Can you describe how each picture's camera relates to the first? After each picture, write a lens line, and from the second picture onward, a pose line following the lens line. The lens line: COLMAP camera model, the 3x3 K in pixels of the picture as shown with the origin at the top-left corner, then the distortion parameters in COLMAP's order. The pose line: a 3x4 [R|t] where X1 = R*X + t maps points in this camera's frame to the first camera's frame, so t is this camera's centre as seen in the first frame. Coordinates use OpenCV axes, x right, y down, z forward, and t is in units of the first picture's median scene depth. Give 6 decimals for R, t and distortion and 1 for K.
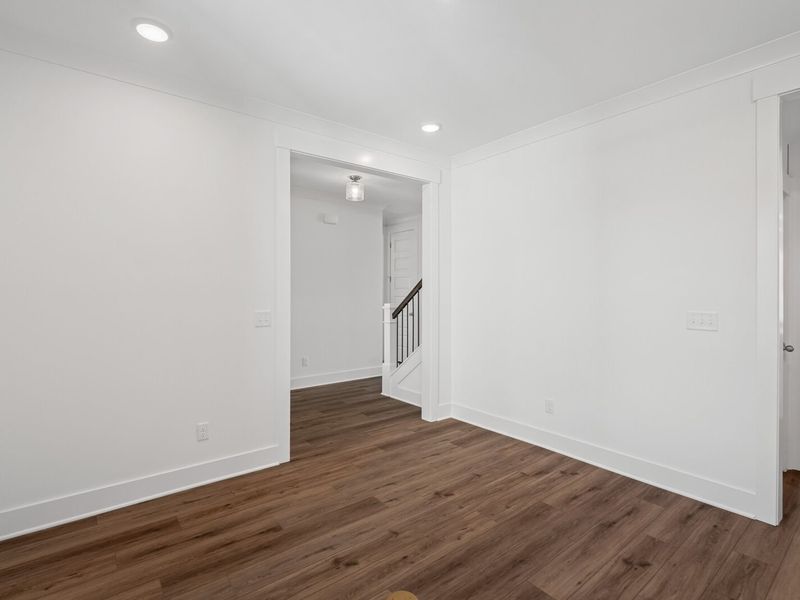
lens RADIAL K [[407.8, 0, 406.1], [0, 407.8, 298.2], [0, 0, 1]] dist [0.009656, -0.001637]
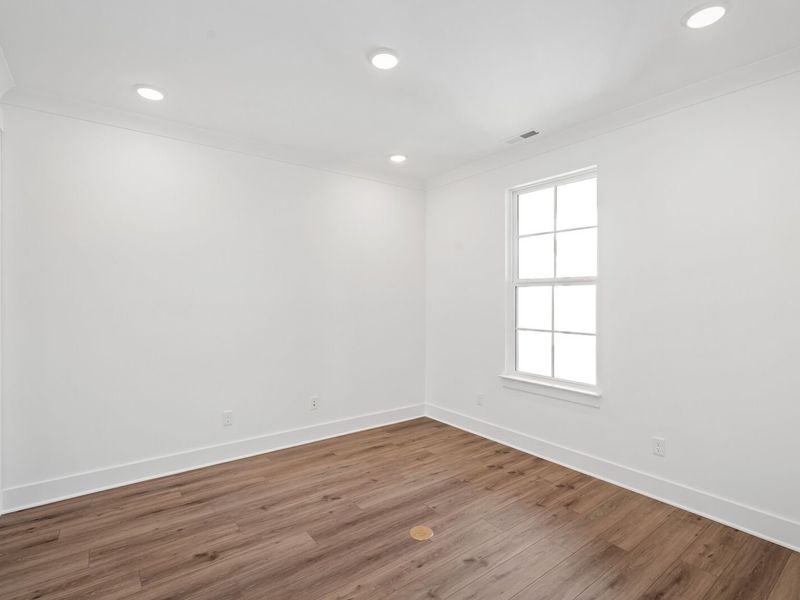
lens RADIAL K [[407.8, 0, 403.4], [0, 407.8, 297.1], [0, 0, 1]] dist [0.009656, -0.001637]
pose [[-0.999643, -0.003078, 0.026544, 0.008465], [-0.002587, 0.999825, 0.018503, -0.041417], [-0.026597, 0.018428, -0.999476, 1.347461]]
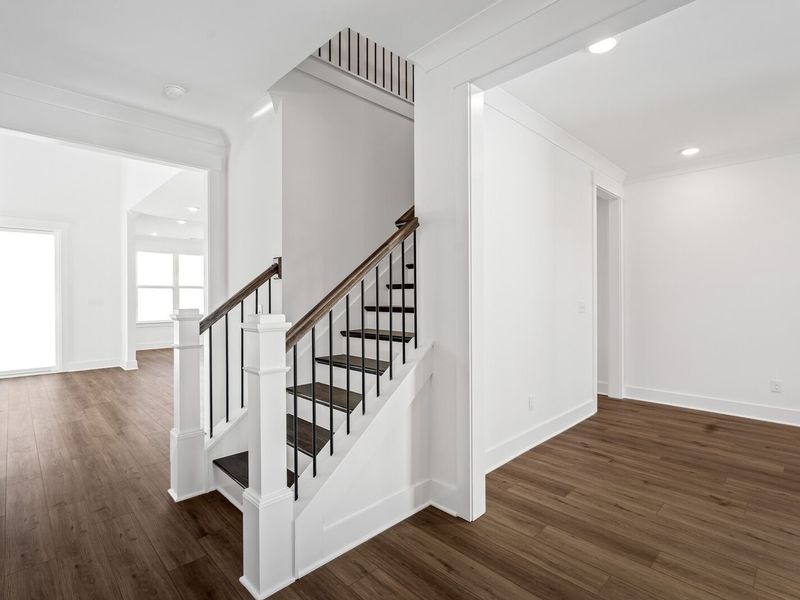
lens RADIAL K [[407.8, 0, 402.6], [0, 407.8, 296.9], [0, 0, 1]] dist [0.009656, -0.001637]
pose [[-0.110234, -0.003637, 0.993899, -0.656388], [0.016190, 0.999854, 0.005455, 0.001257], [-0.993774, 0.016693, -0.110159, 1.577839]]
